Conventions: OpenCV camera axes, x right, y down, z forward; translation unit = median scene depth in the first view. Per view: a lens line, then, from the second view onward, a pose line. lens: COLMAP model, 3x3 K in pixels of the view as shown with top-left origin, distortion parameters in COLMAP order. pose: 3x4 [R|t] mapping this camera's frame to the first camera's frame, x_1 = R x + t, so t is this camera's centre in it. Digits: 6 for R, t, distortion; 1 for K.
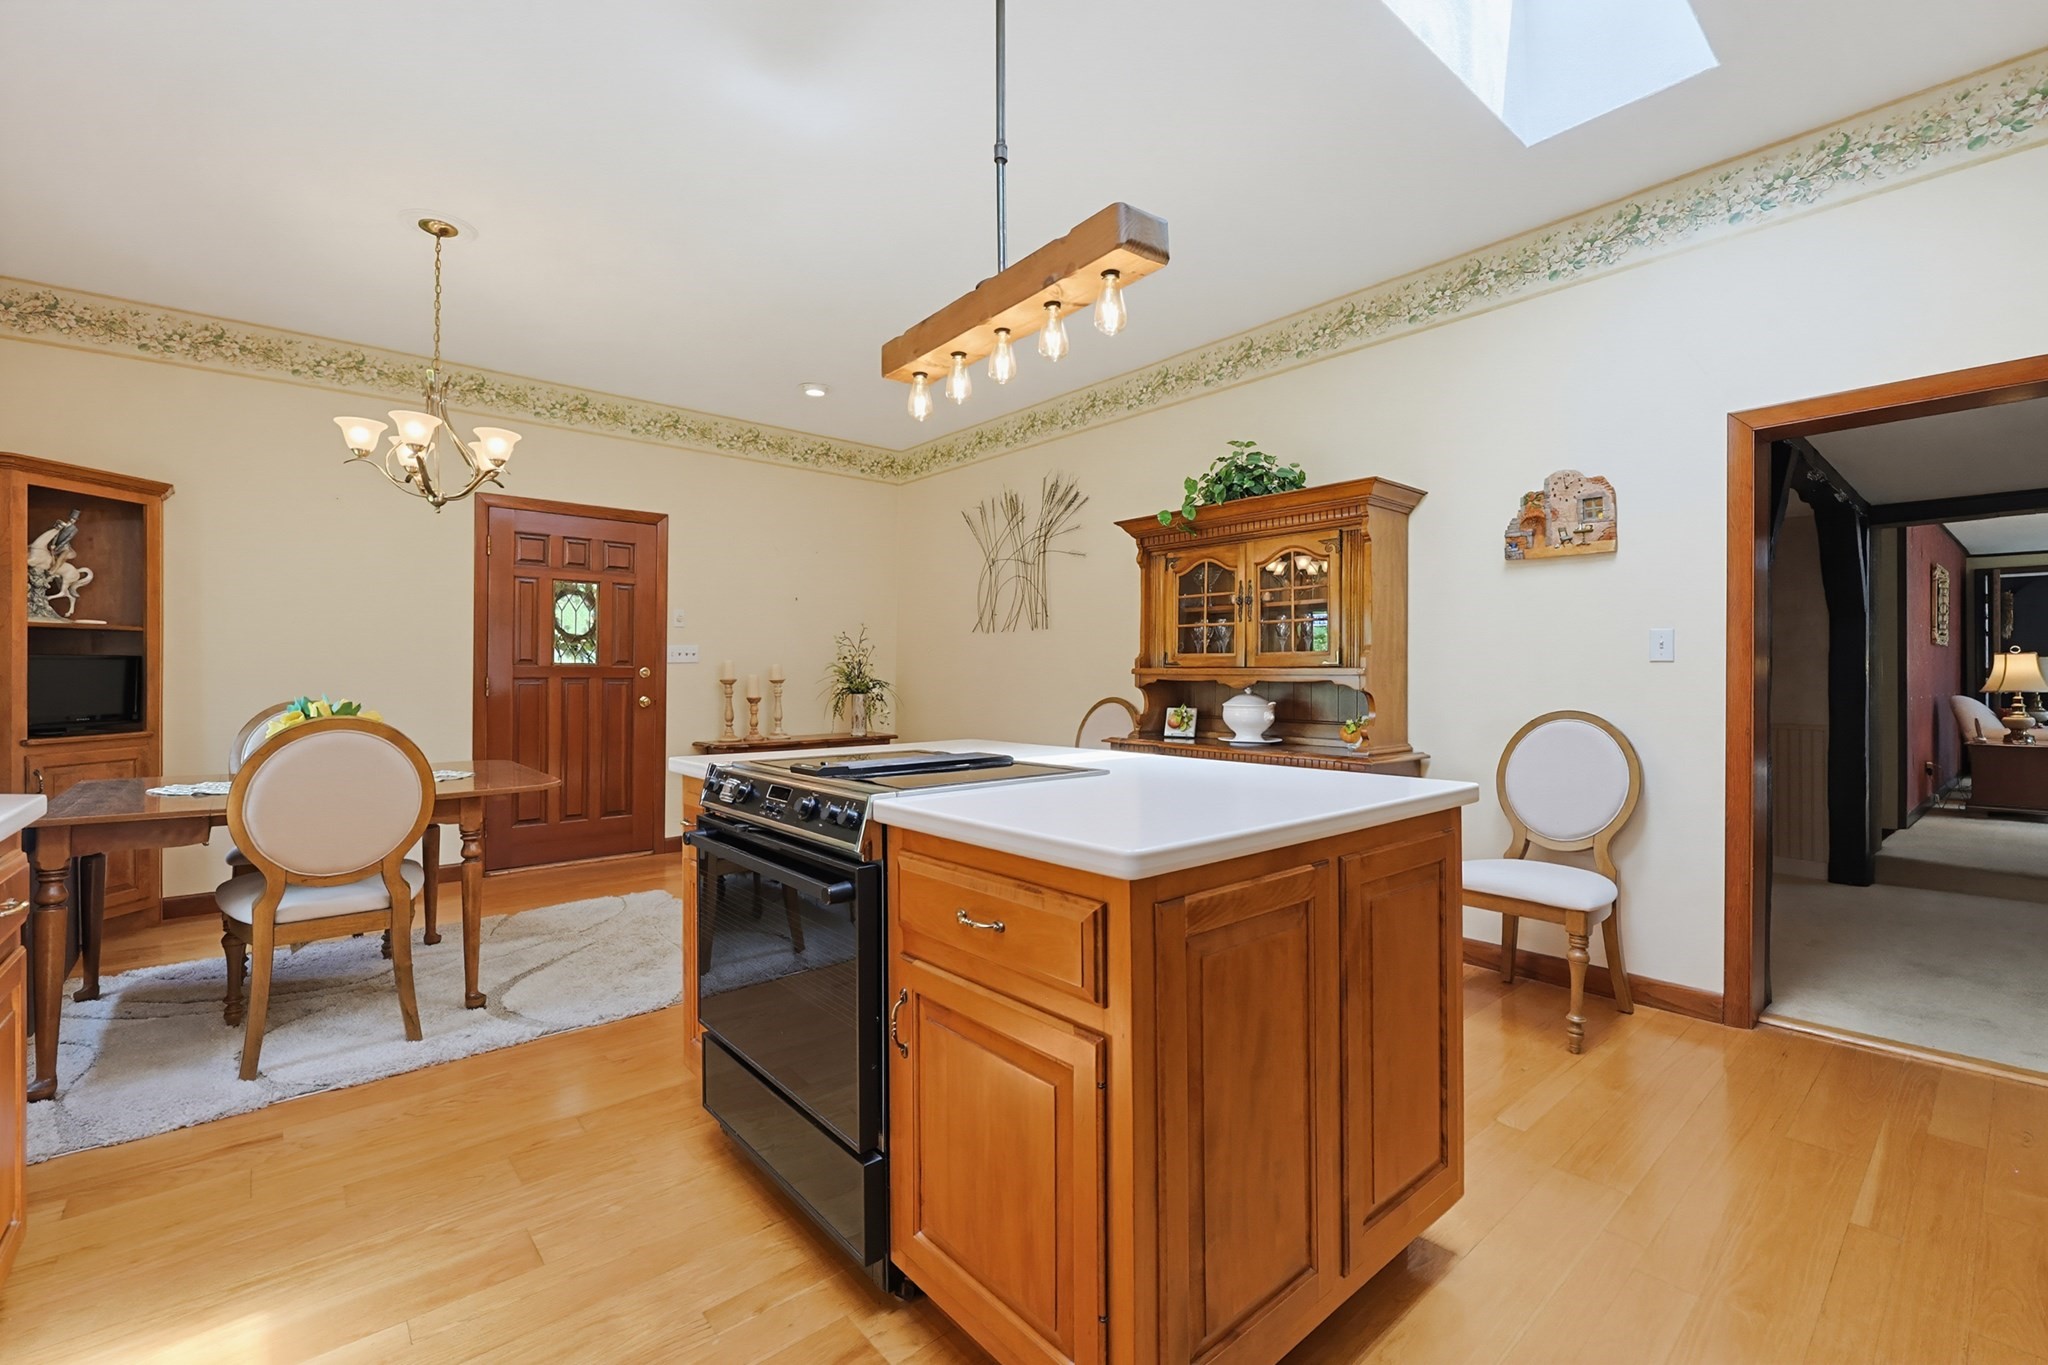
lens RADIAL K [[878.5, 0, 1023.8], [0, 878.5, 671.1], [0, 0, 1]] dist [-0.003123, -0.000436]
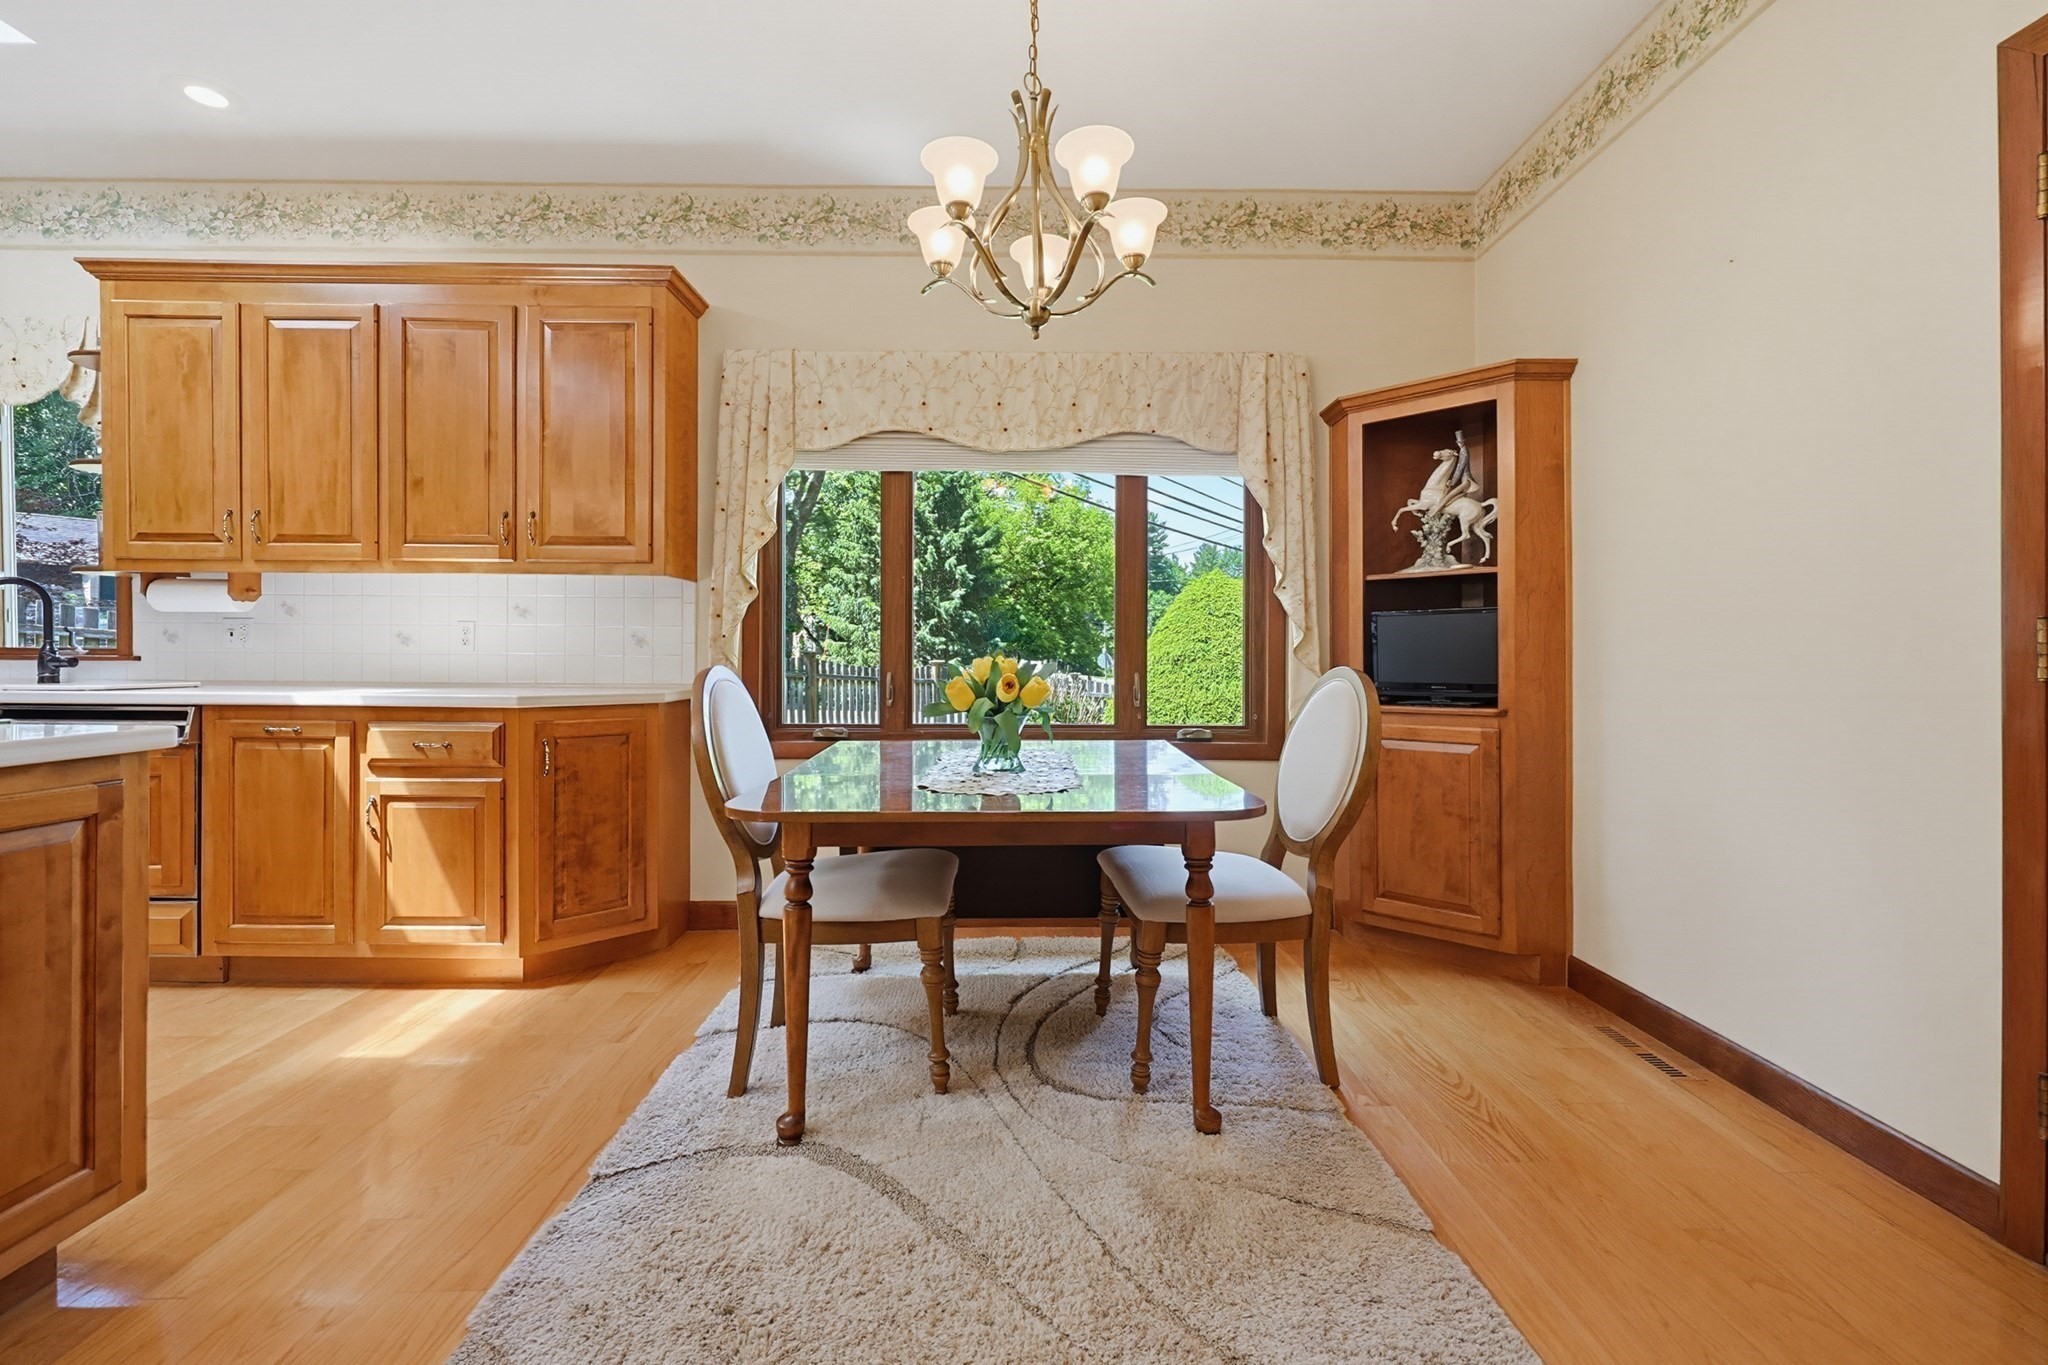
lens RADIAL K [[878.5, 0, 1027.0], [0, 878.5, 662.5], [0, 0, 1]] dist [-0.003123, -0.000436]
pose [[-0.641337, 0.001422, -0.767258, -0.137560], [-0.001705, 0.999993, 0.003279, 0.020425], [0.767257, 0.003411, -0.641331, 0.856759]]
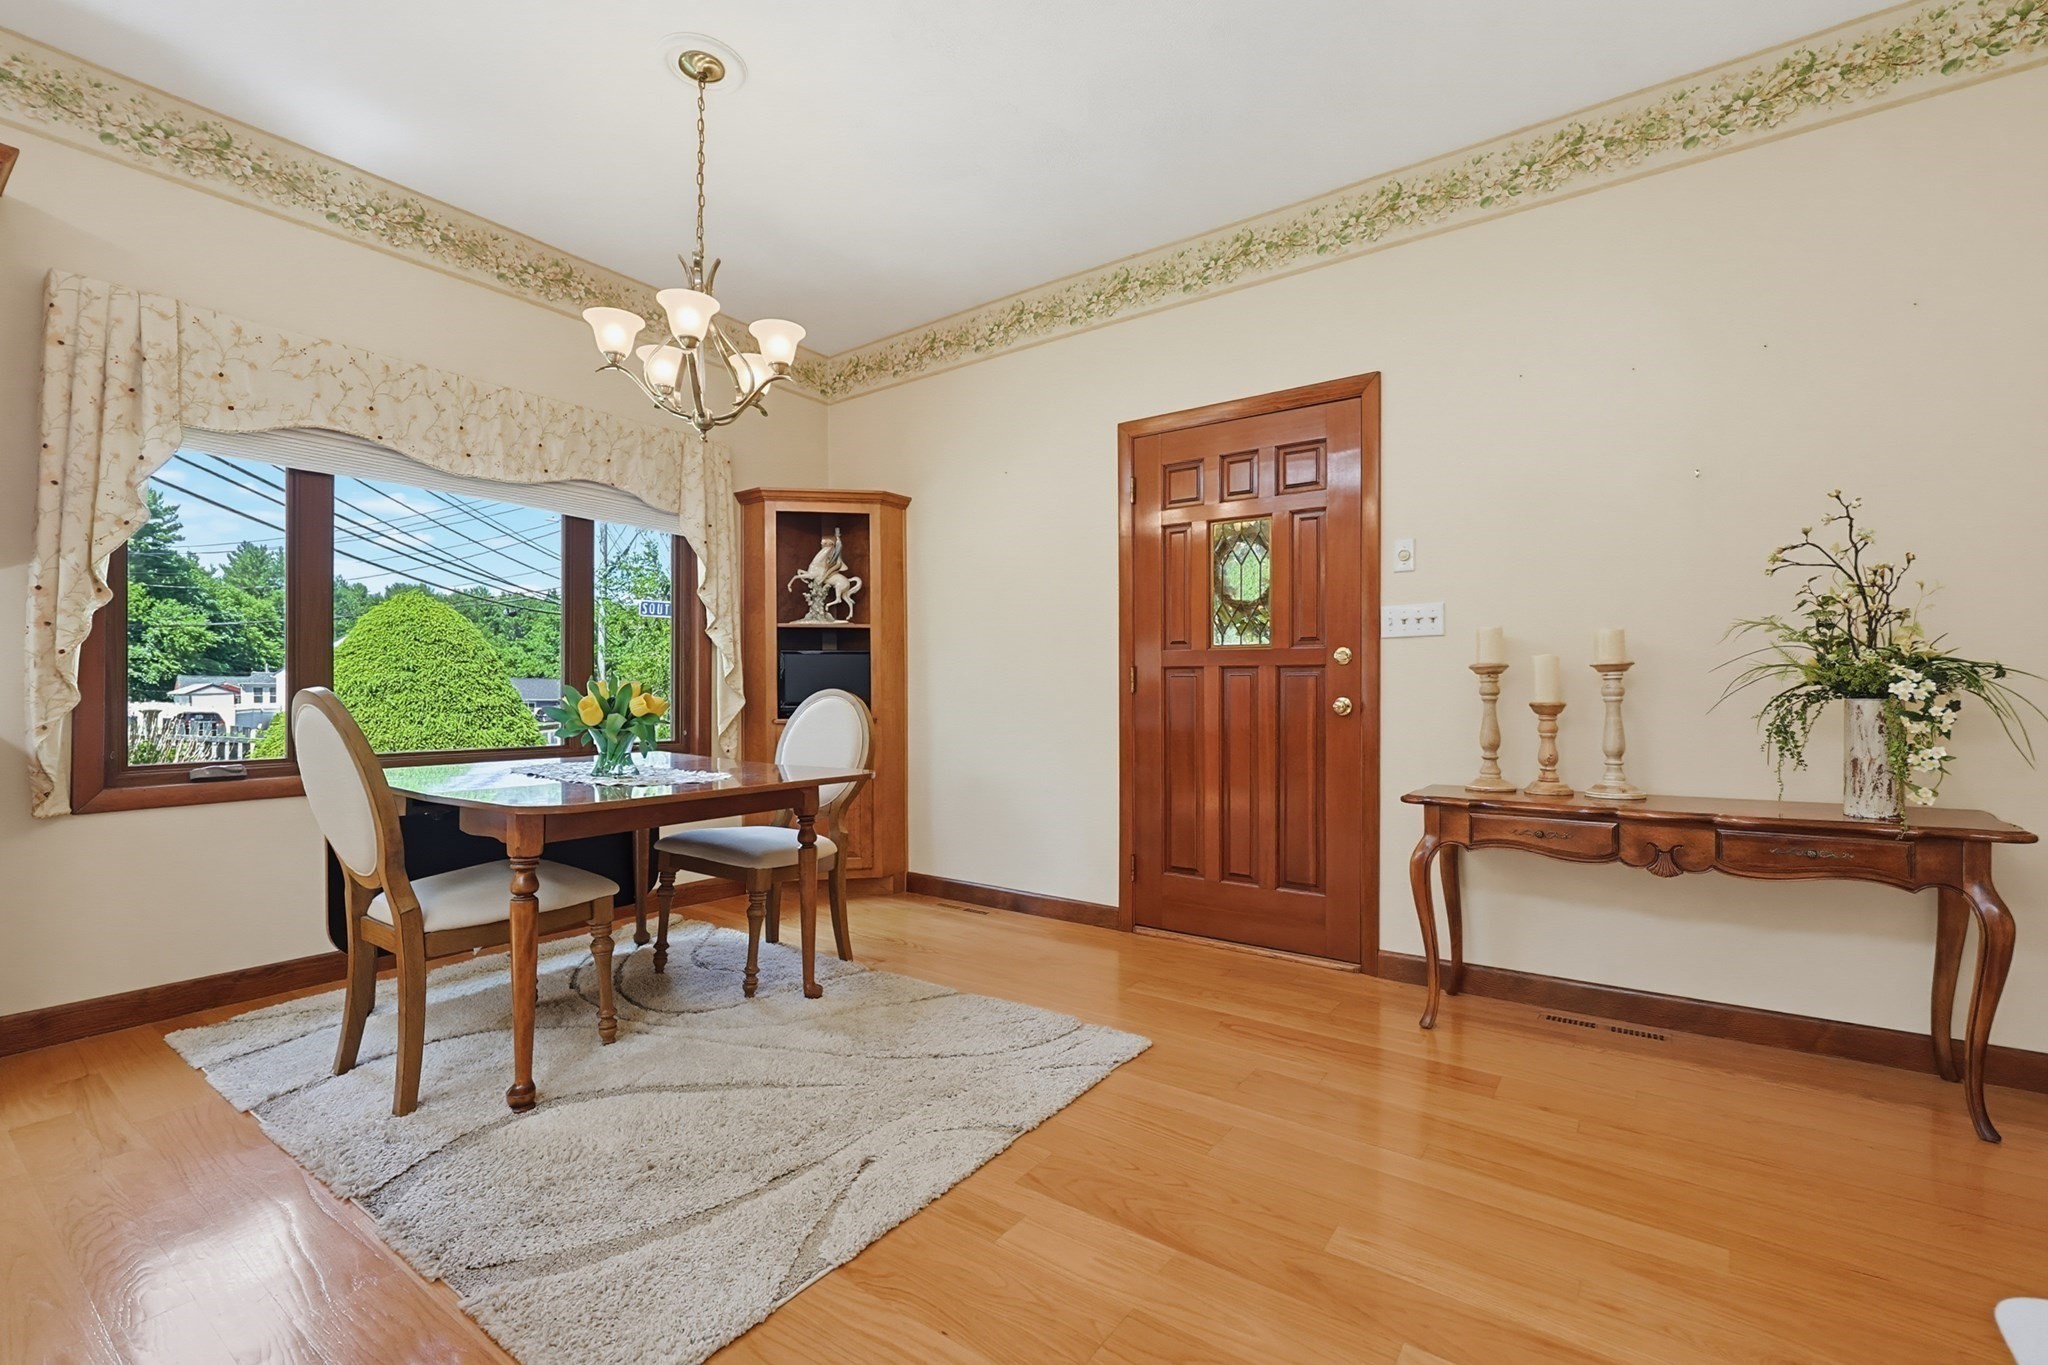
lens RADIAL K [[878.5, 0, 1021.1], [0, 878.5, 695.3], [0, 0, 1]] dist [-0.003123, -0.000436]
pose [[0.223954, 0.002353, -0.974597, 0.090811], [0.001304, 0.999995, 0.002714, 0.026844], [0.974599, -0.001878, 0.223950, 0.687408]]
